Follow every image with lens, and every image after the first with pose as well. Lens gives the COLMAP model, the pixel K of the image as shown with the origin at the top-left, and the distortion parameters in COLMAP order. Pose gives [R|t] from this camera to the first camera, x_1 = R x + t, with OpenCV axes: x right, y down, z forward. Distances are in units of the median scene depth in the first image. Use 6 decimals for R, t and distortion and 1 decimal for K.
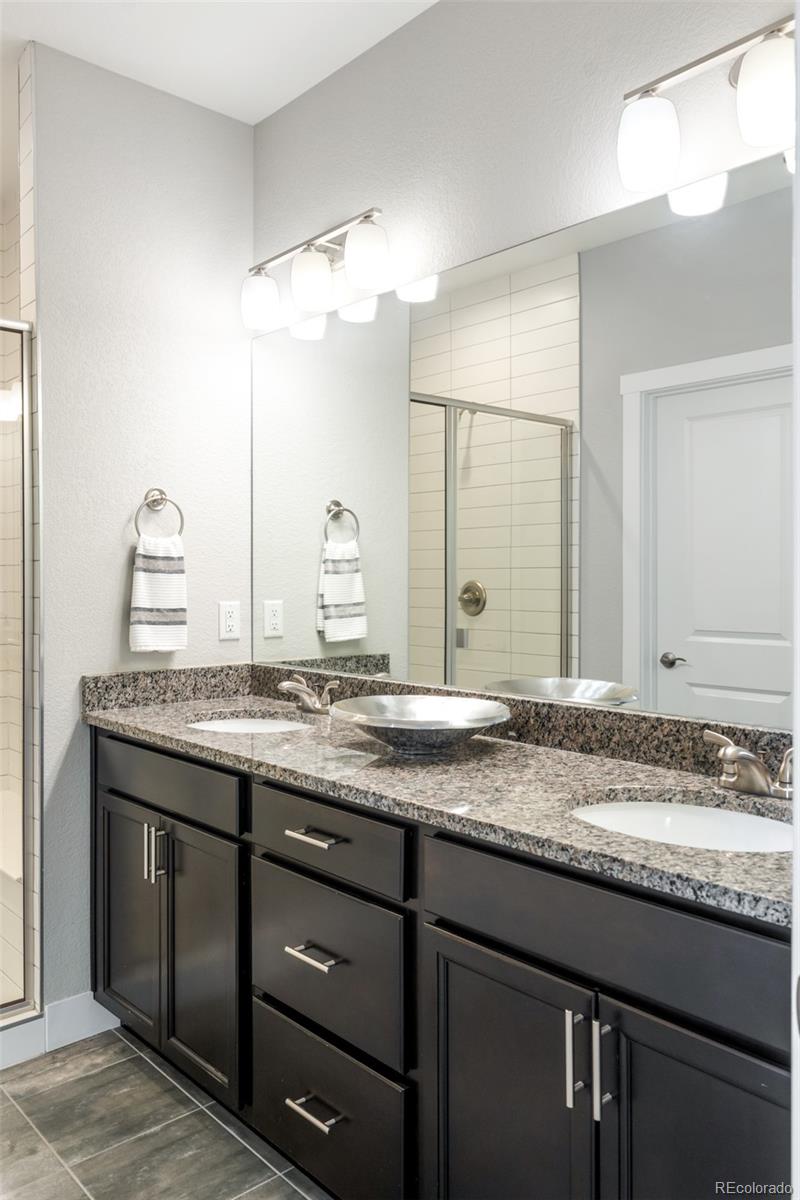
lens RADIAL K [[899.6, 0, 391.8], [0, 899.6, 595.7], [0, 0, 1]] dist [-0.019452, 0.014163]
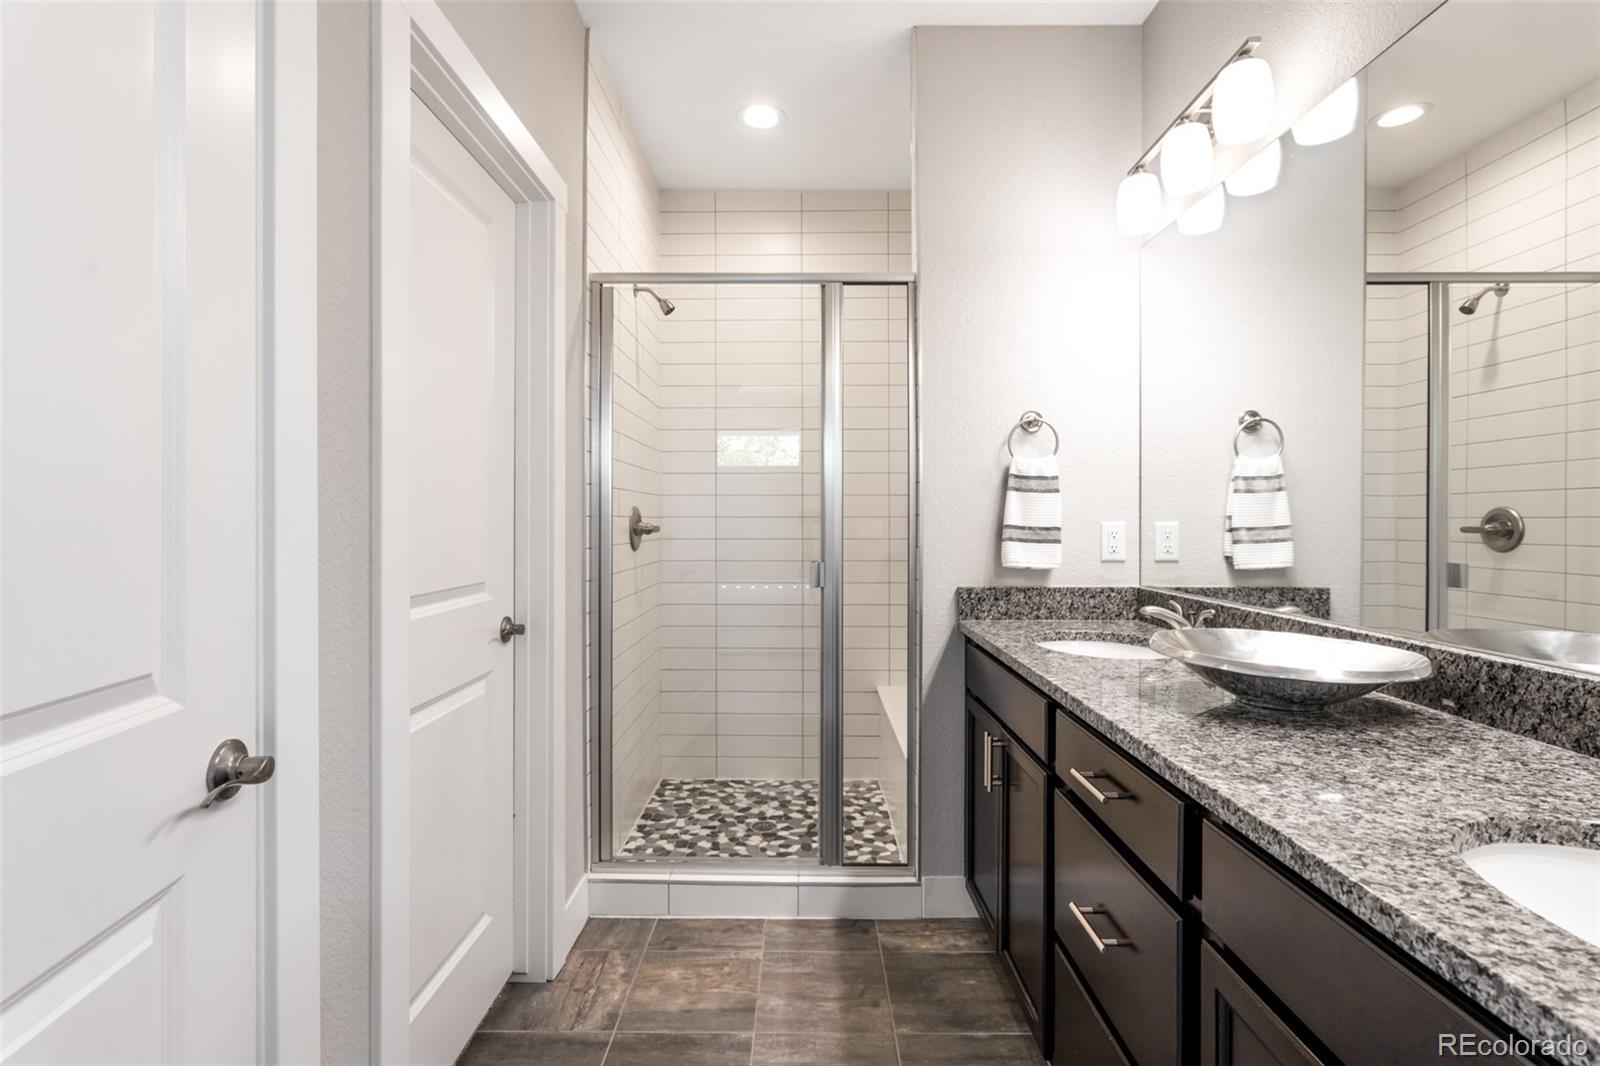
lens RADIAL K [[729.7, 0, 807.6], [0, 729.7, 529.9], [0, 0, 1]] dist [-0.011036, 0.001880]
pose [[0.740698, 0.009250, -0.671774, 0.126275], [-0.015121, 0.999881, -0.002905, 0.027170], [0.671667, 0.012310, 0.740751, 0.231584]]
